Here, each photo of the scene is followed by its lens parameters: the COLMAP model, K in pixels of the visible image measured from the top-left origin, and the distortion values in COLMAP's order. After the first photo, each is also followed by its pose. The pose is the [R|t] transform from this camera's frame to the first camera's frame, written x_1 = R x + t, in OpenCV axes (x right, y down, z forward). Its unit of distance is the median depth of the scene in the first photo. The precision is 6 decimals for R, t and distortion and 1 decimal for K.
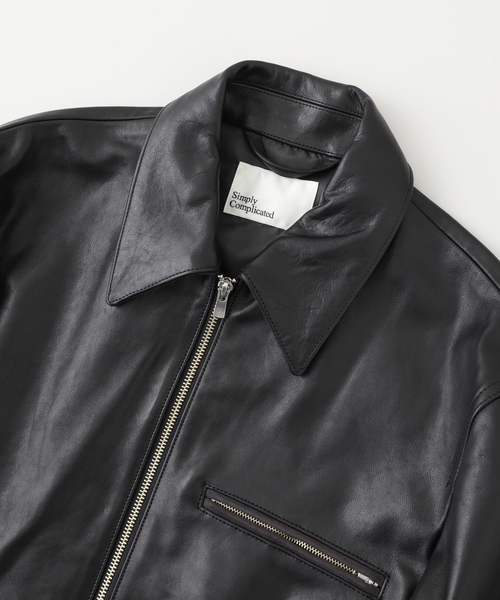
lens RADIAL K [[808.8, 0, 250.0], [0, 808.8, 300.0], [0, 0, 1]] dist [-0.148979, -0.002025]
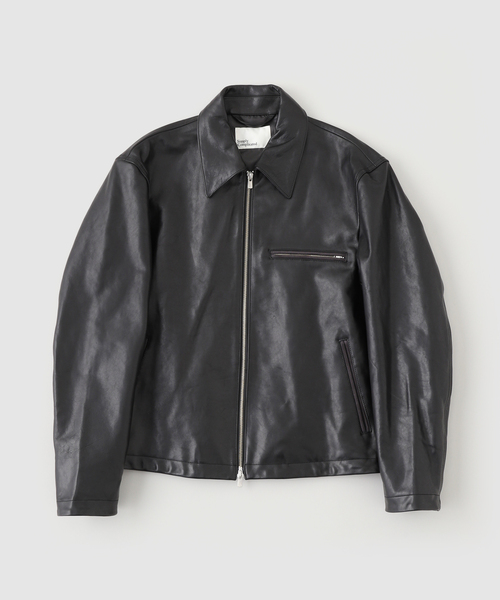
lens RADIAL K [[808.8, 0, 250.0], [0, 808.8, 300.0], [0, 0, 1]] dist [-0.148979, -0.002025]
pose [[0.937367, -0.326857, 0.120450, -0.460299], [0.323191, 0.945045, 0.049361, 0.226999], [-0.129964, -0.007341, 0.991491, -1.498436]]
